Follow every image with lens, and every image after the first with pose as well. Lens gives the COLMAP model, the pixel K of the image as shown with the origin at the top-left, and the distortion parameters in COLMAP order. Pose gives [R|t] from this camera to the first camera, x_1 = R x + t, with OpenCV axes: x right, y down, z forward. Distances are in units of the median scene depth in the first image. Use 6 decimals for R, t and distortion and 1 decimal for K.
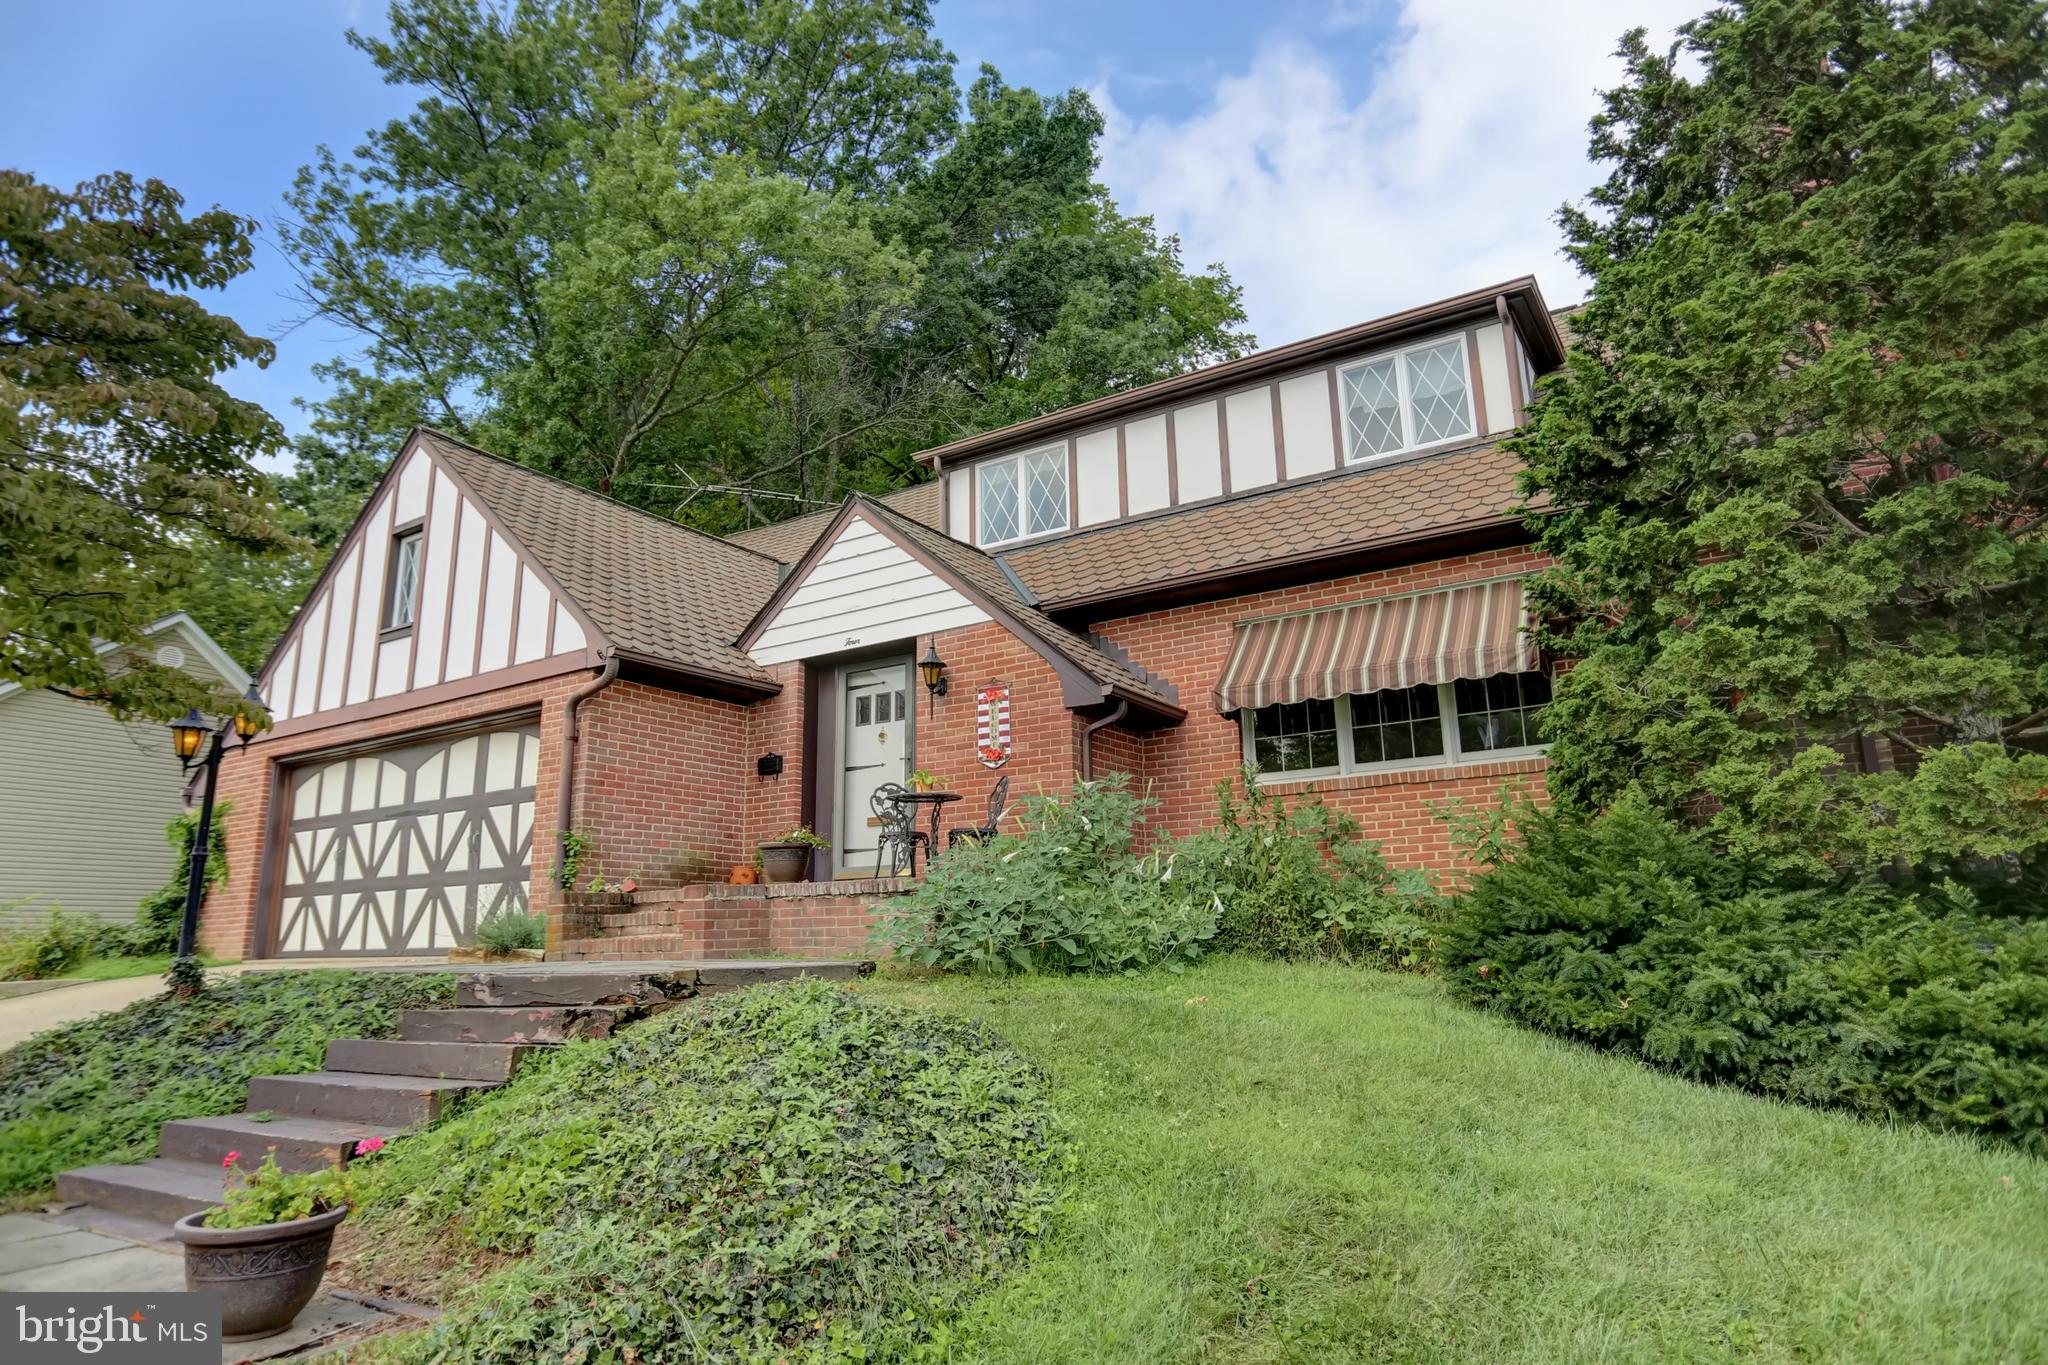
lens RADIAL K [[1166.5, 0, 984.0], [0, 1166.5, 607.3], [0, 0, 1]] dist [-0.022033, 0.018052]
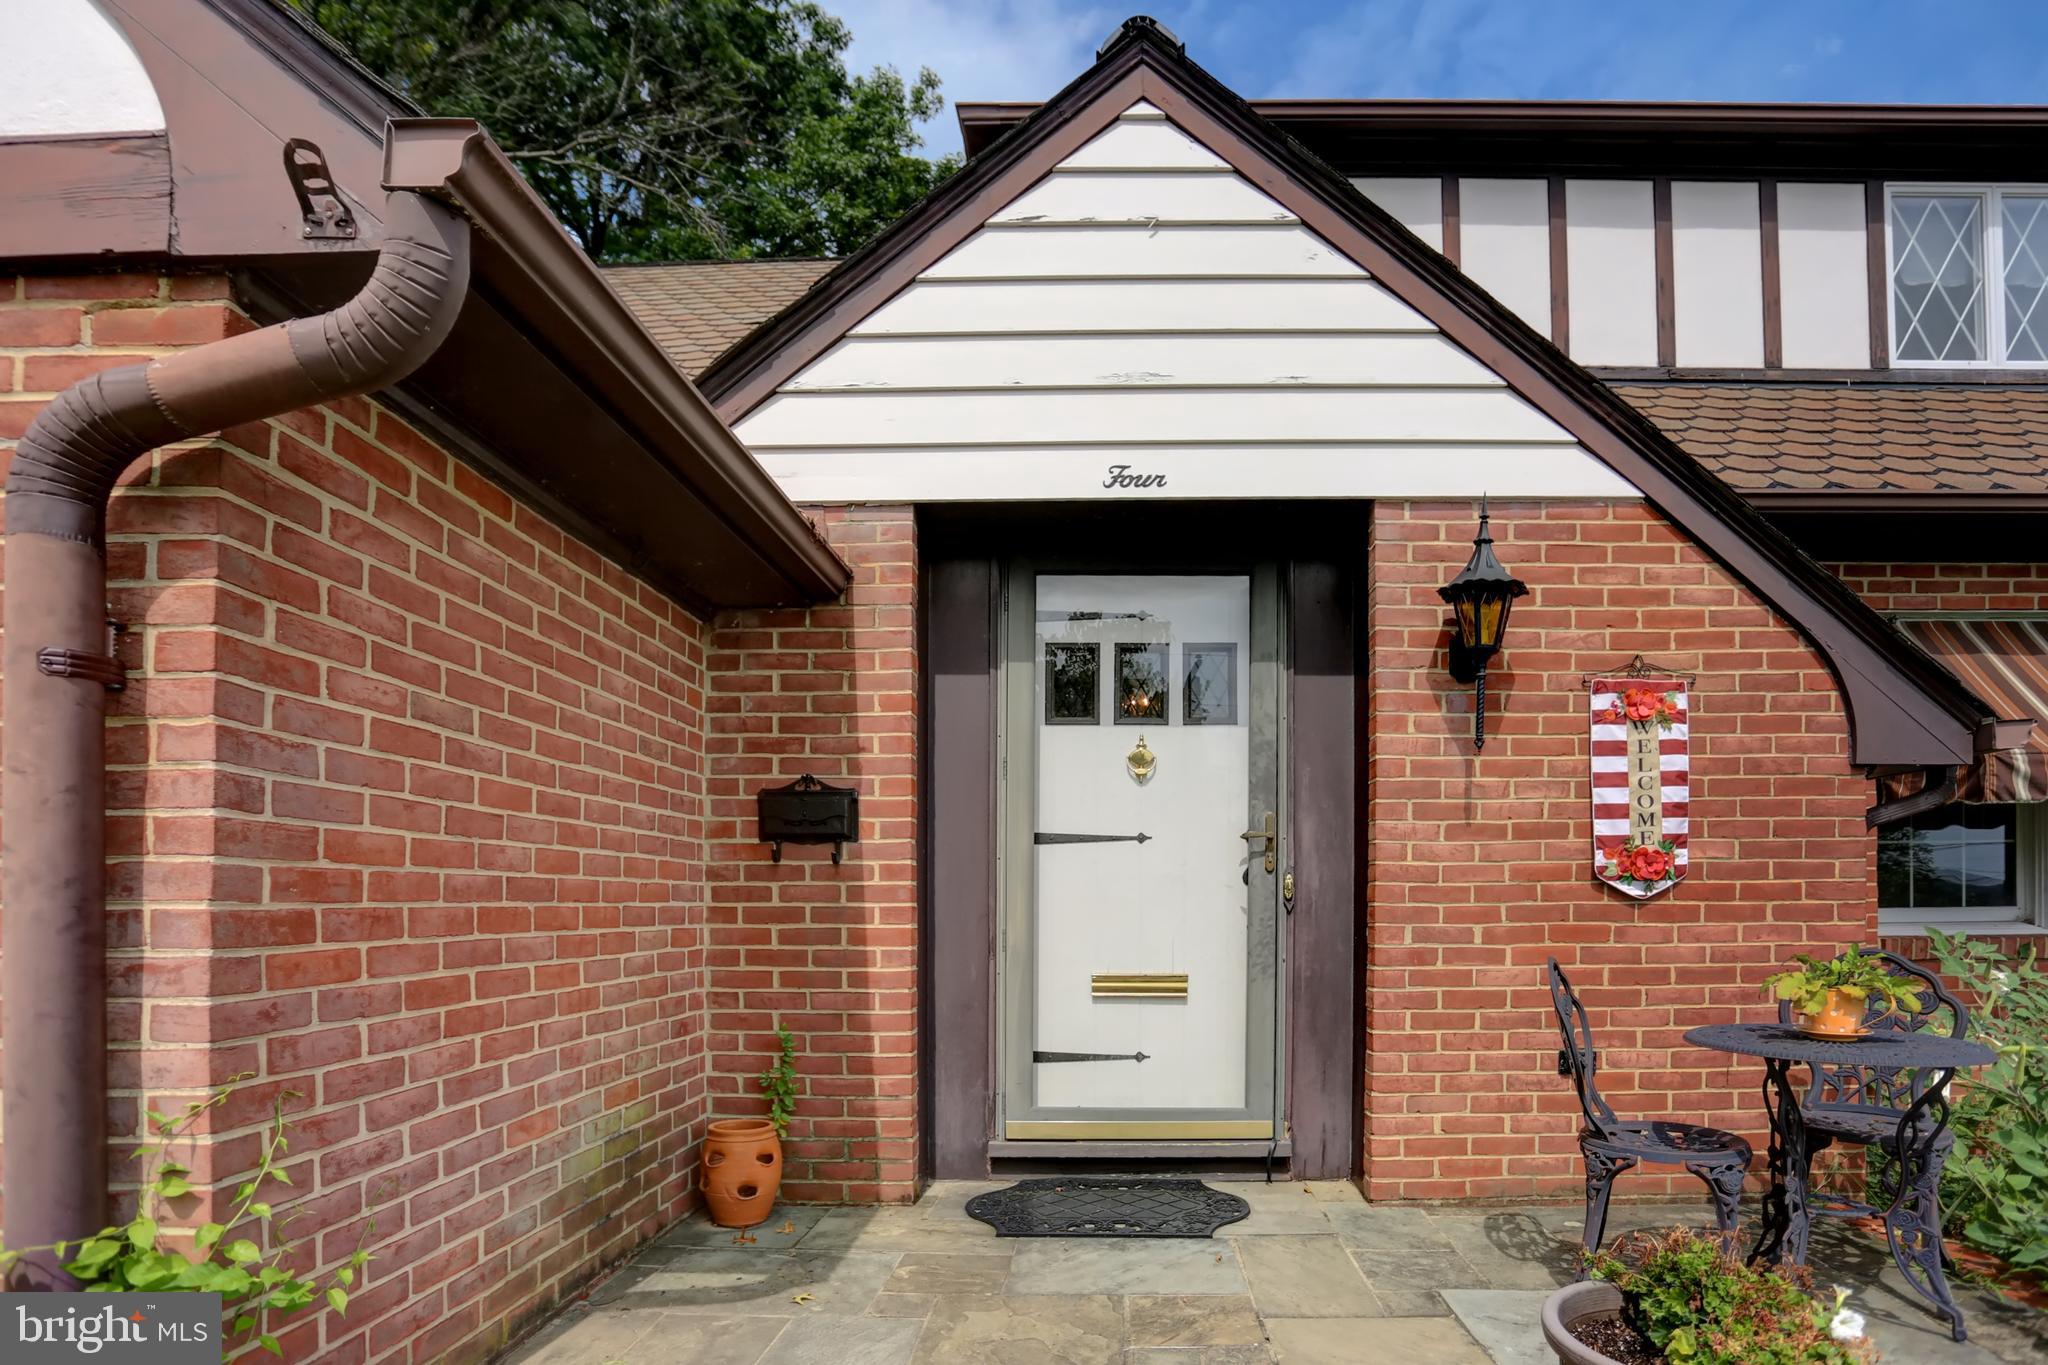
lens RADIAL K [[1020.6, 0, 1045.8], [0, 1020.6, 855.8], [0, 0, 1]] dist [-0.052463, 0.022024]
pose [[0.836394, 0.029794, 0.547318, -0.295362], [-0.162989, 0.966874, 0.196441, 0.082882], [-0.523335, -0.253509, 0.813544, 0.757128]]
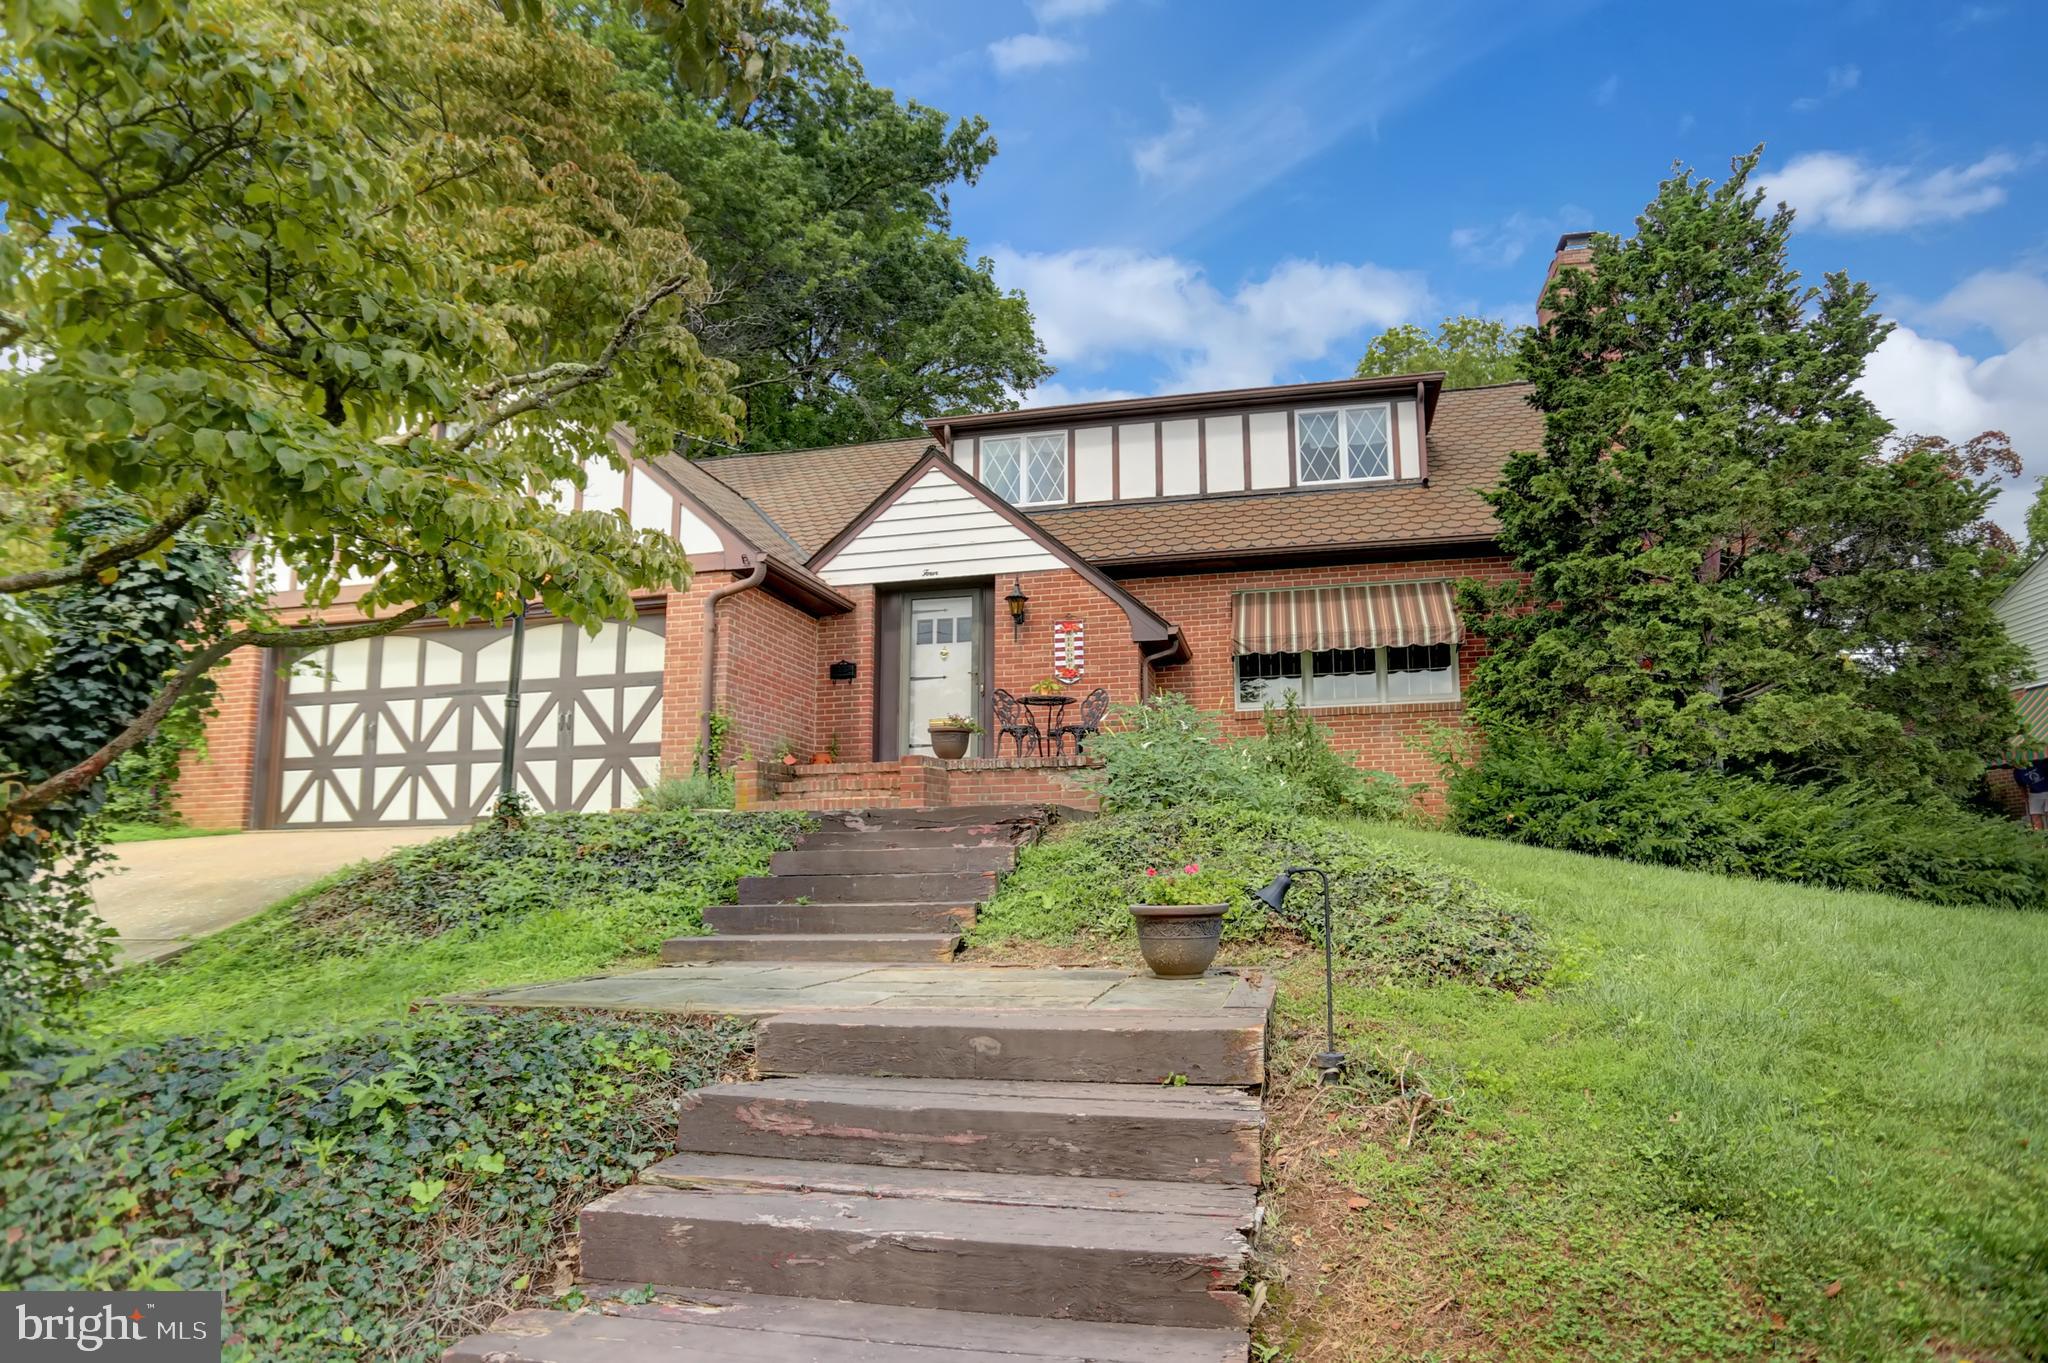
lens RADIAL K [[1020.6, 0, 1055.2], [0, 1020.6, 706.2], [0, 0, 1]] dist [-0.052463, 0.022024]
pose [[0.924162, 0.063482, 0.376689, -0.384917], [-0.108877, 0.988967, 0.100449, 0.046061], [-0.366156, -0.133844, 0.920877, -0.029651]]
